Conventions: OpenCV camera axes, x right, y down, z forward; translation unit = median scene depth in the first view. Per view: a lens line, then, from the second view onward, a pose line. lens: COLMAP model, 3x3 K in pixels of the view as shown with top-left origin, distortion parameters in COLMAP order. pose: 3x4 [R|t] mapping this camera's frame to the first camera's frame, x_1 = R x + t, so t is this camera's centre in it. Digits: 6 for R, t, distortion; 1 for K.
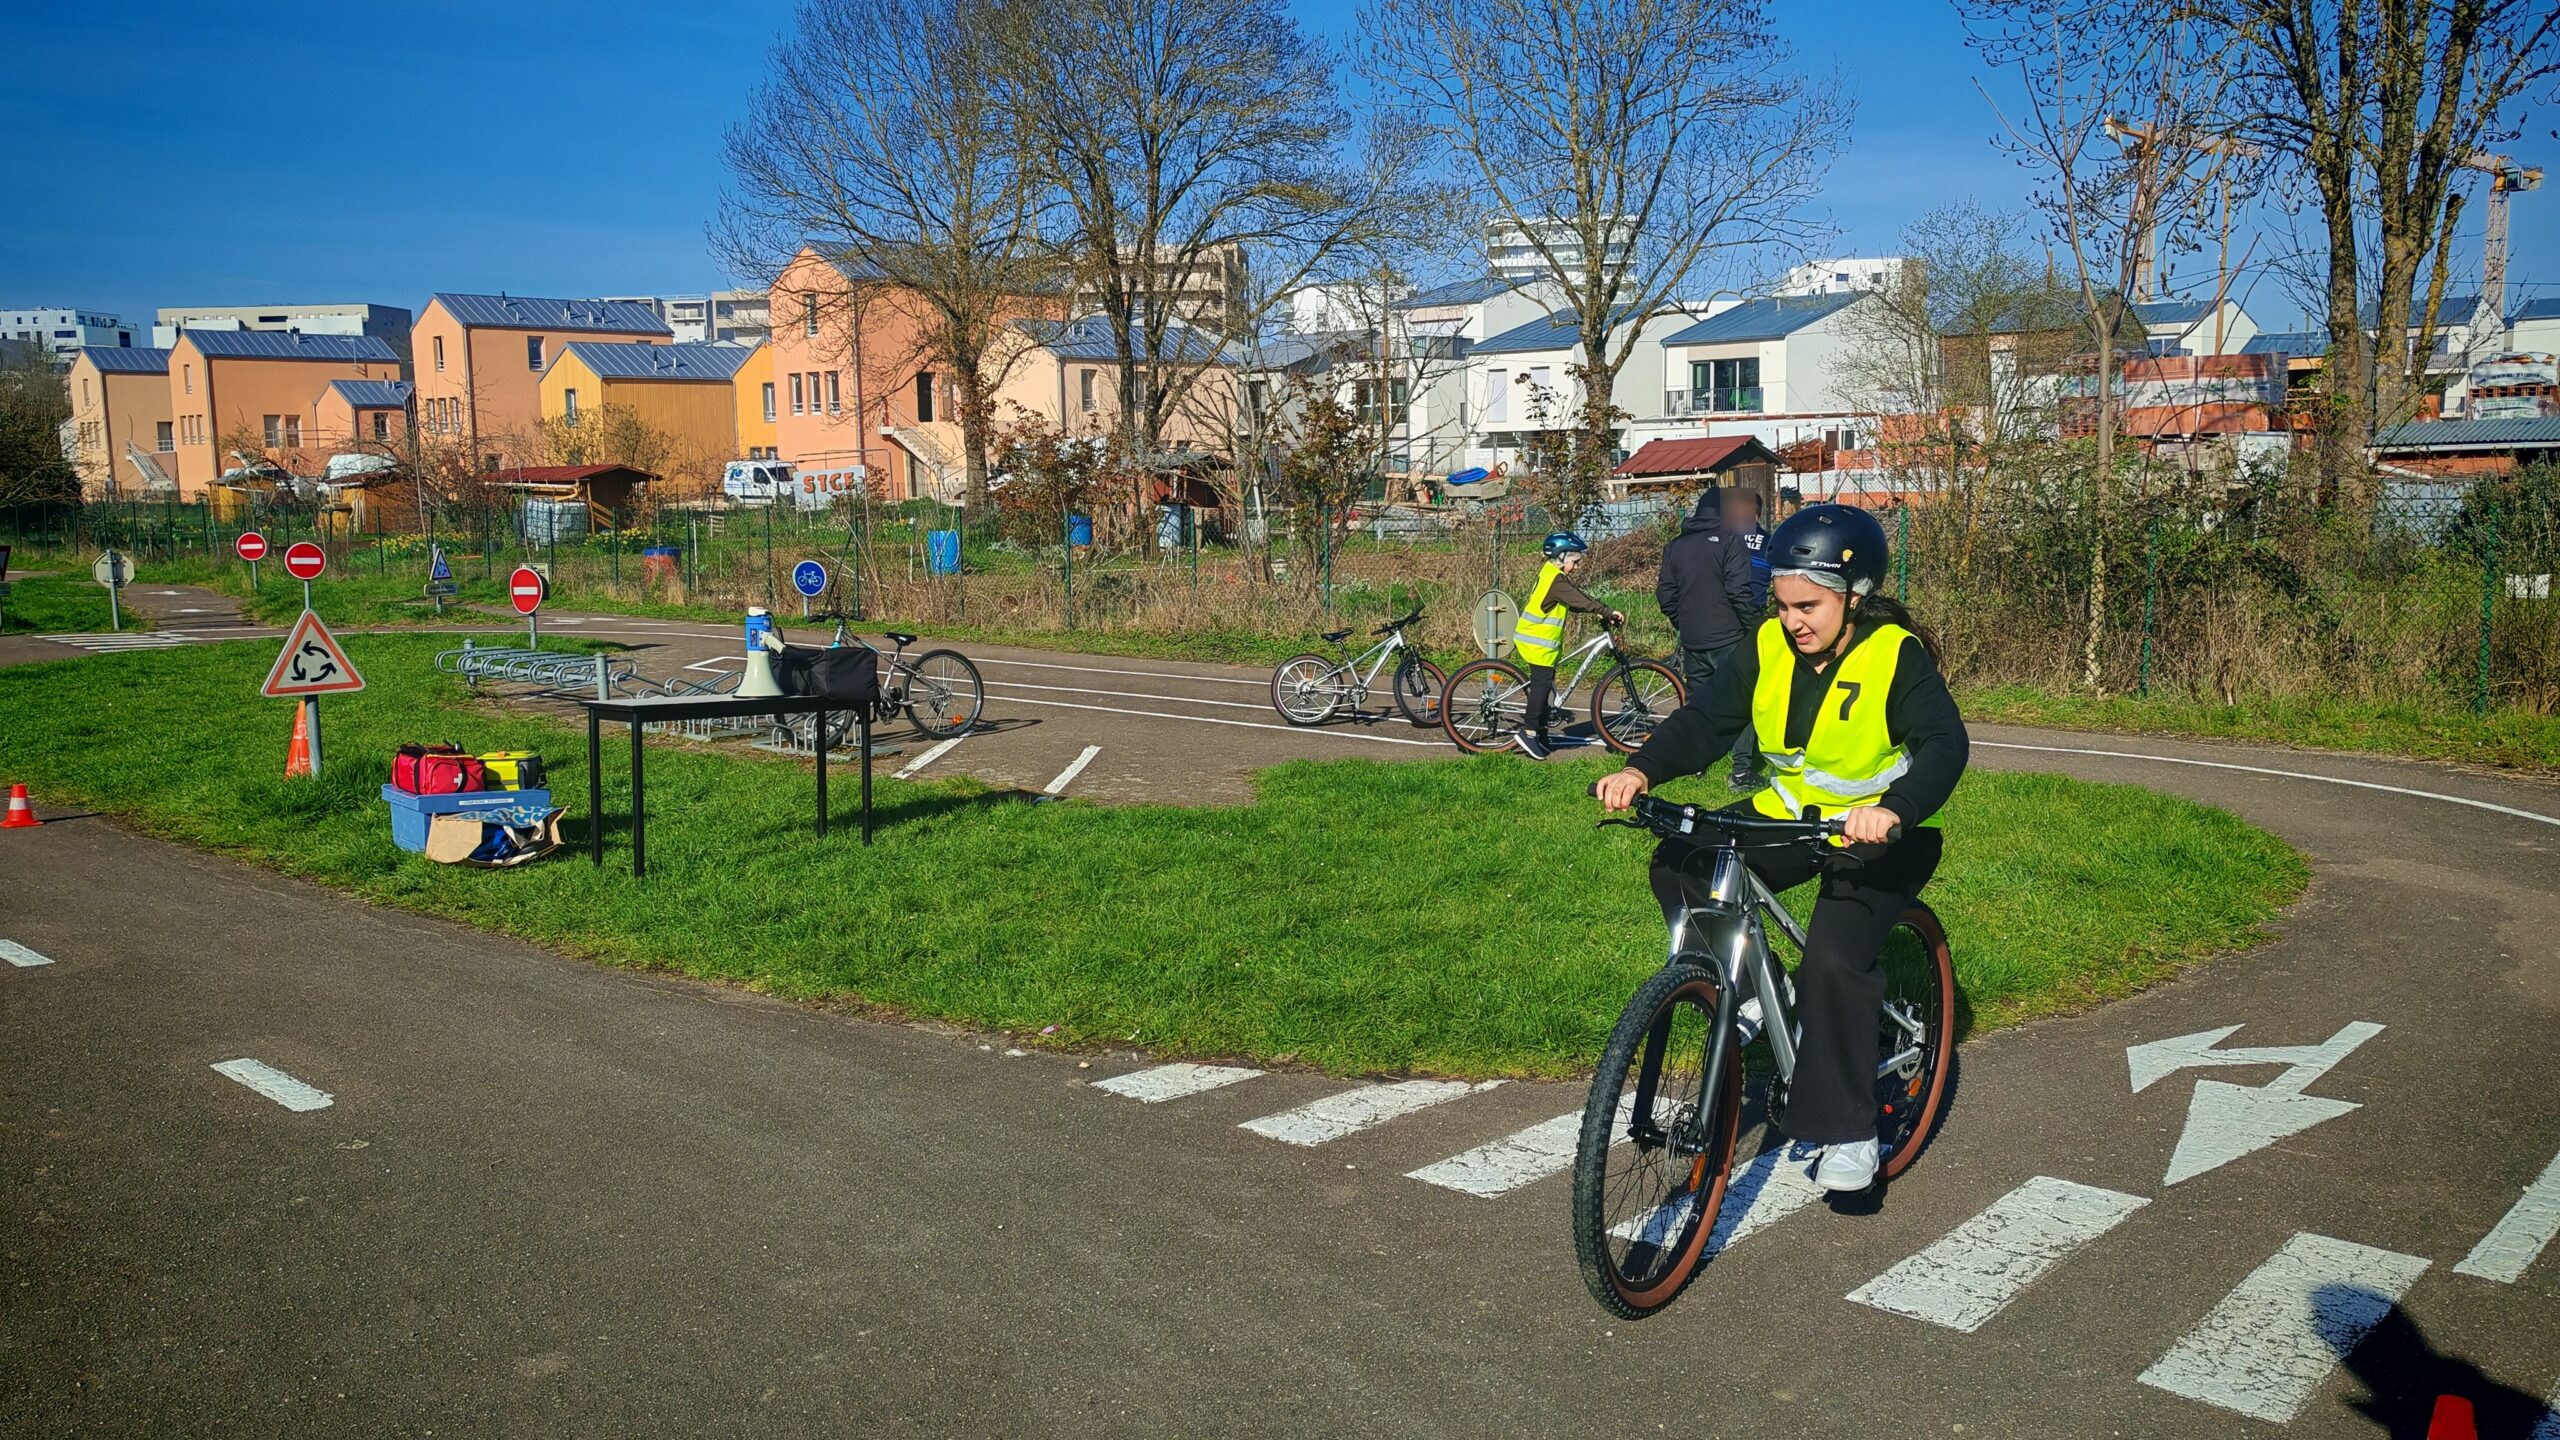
lens RADIAL K [[2009.1, 0, 1304.4], [0, 2009.1, 716.7], [0, 0, 1]] dist [0.015354, 0.005125]
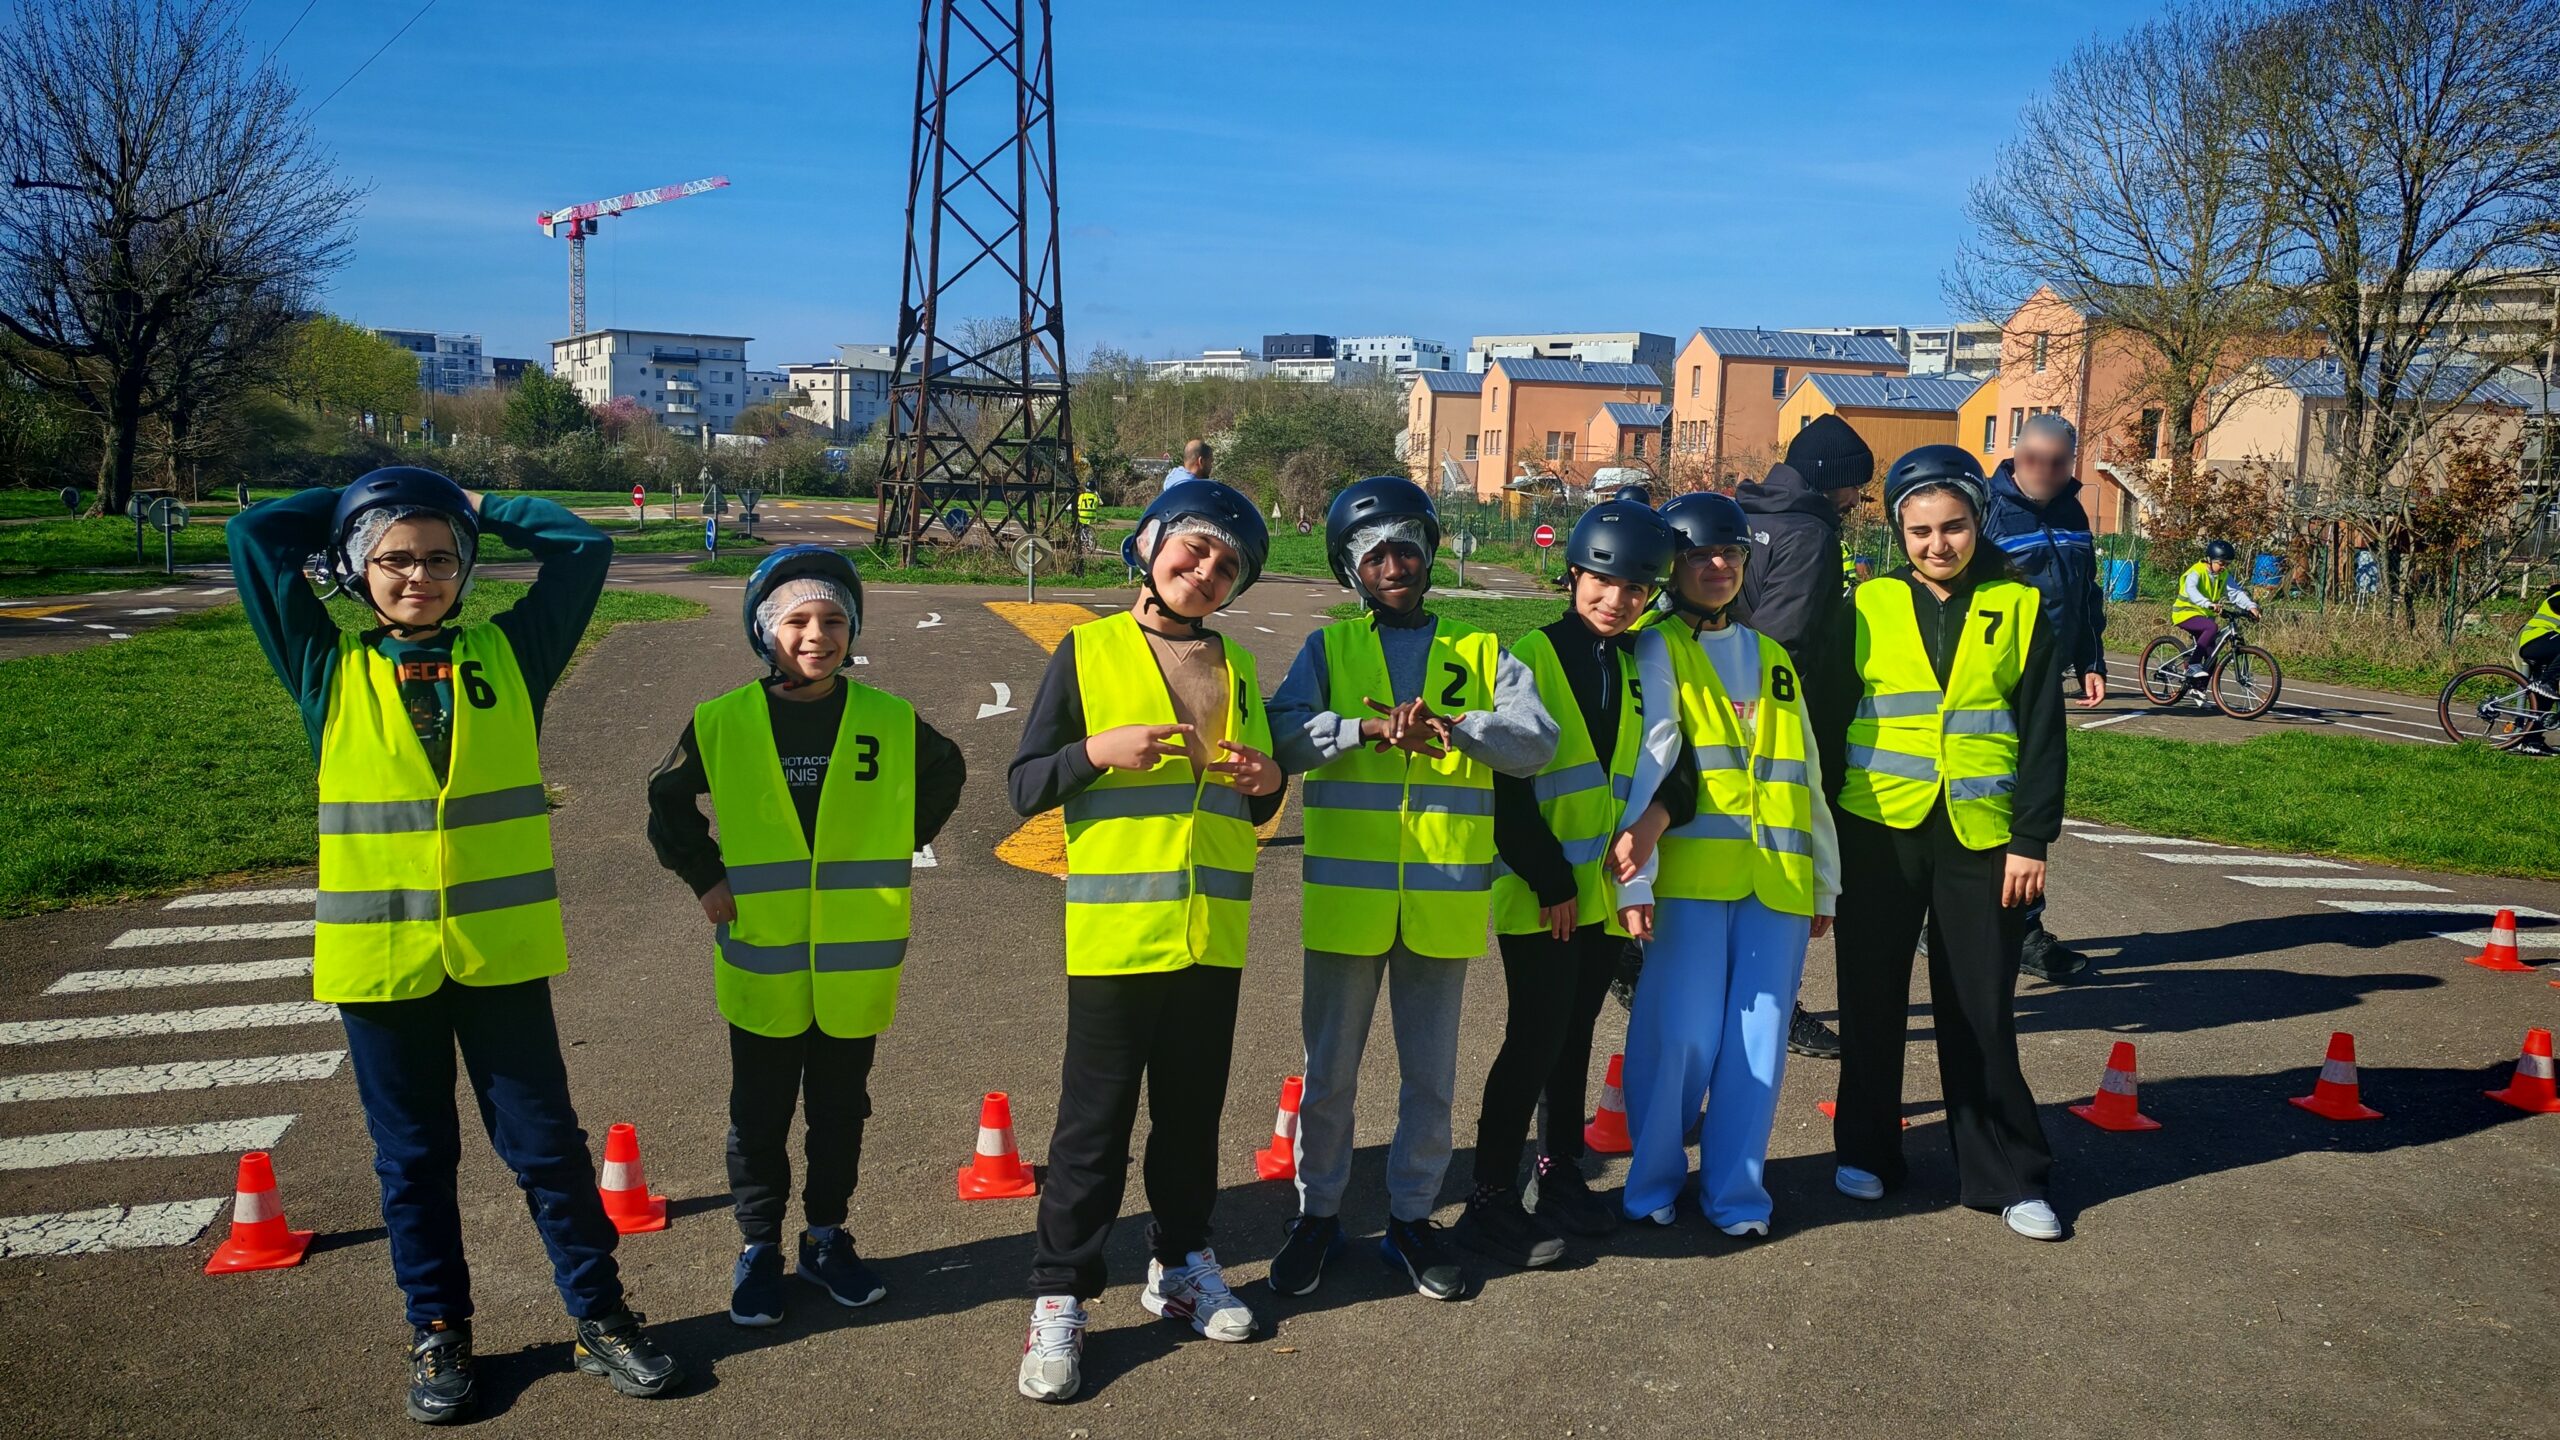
lens RADIAL K [[2011.1, 0, 1277.1], [0, 2011.1, 714.0], [0, 0, 1]] dist [0.010997, 0.015440]
pose [[0.824495, 0.110741, -0.554927, 0.049556], [-0.118977, 0.992668, 0.021324, 0.017201], [0.553220, 0.048442, 0.831626, -0.125661]]
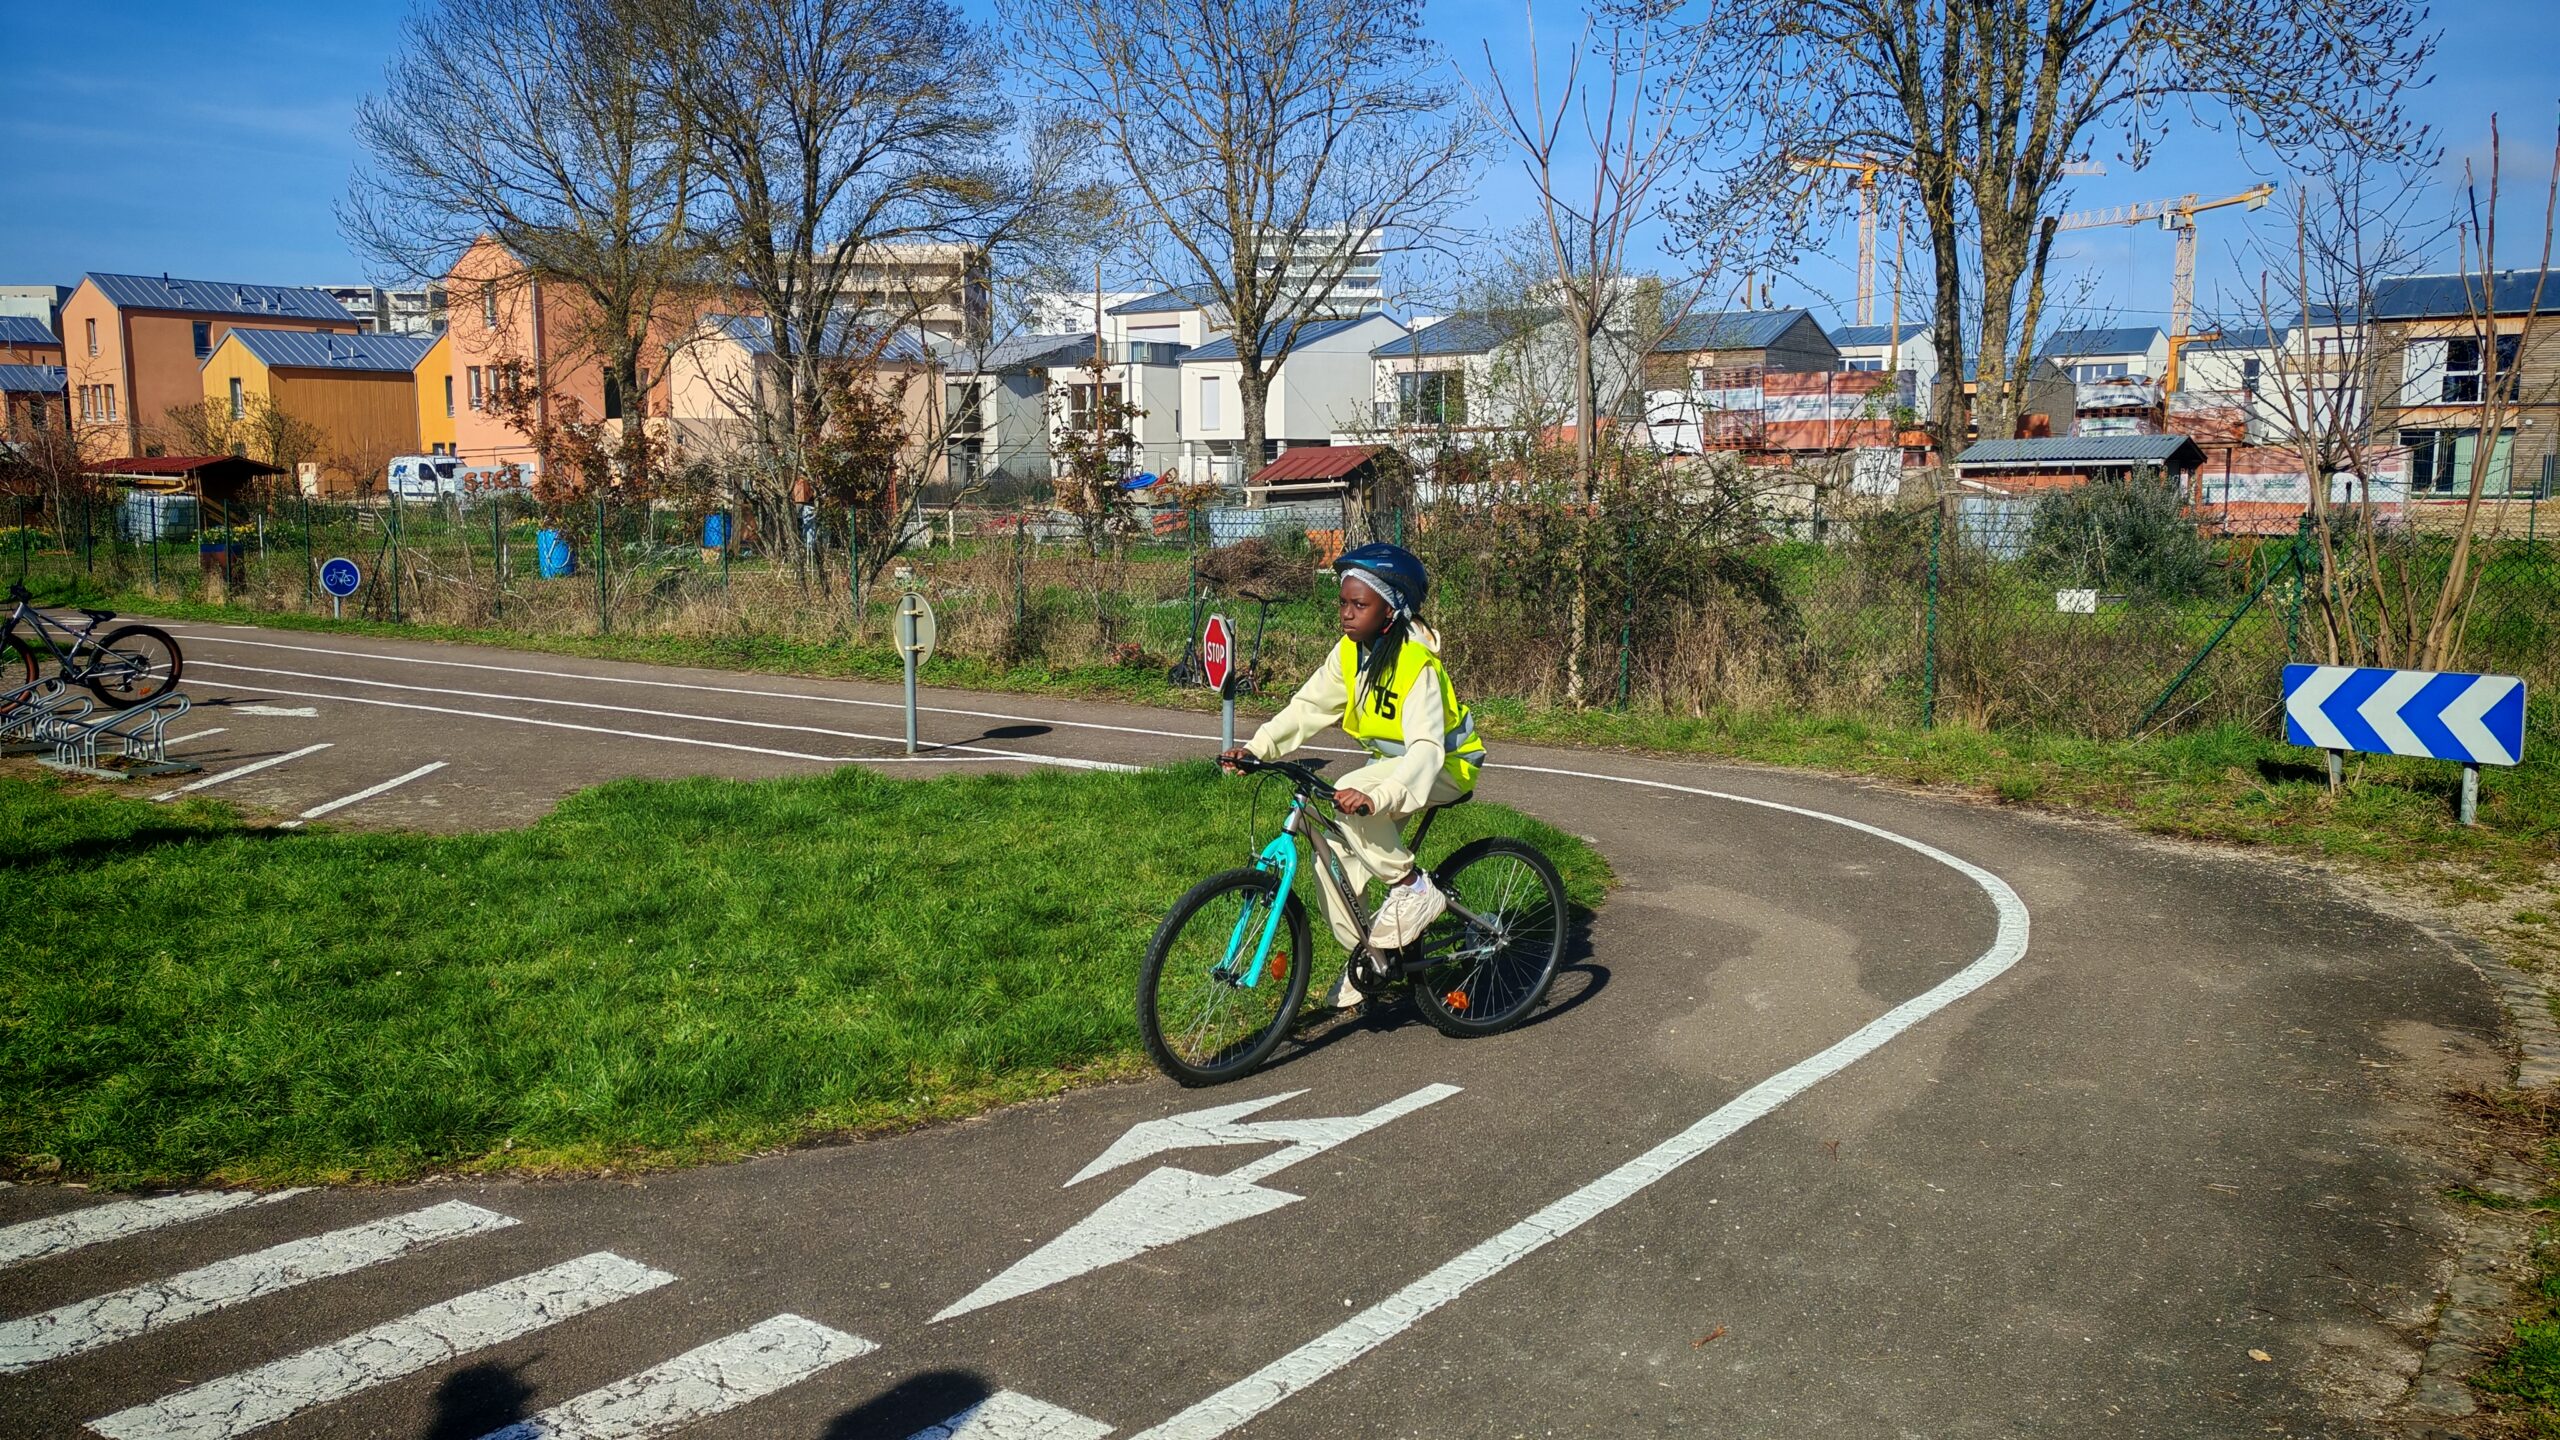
lens RADIAL K [[2005.1, 0, 1268.8], [0, 2005.1, 738.9], [0, 0, 1]] dist [0.014247, 0.016060]
pose [[0.994977, 0.001241, 0.100099, 0.054152], [-0.001867, 0.999979, 0.006159, -0.000607], [-0.100090, -0.006315, 0.994958, 0.021557]]
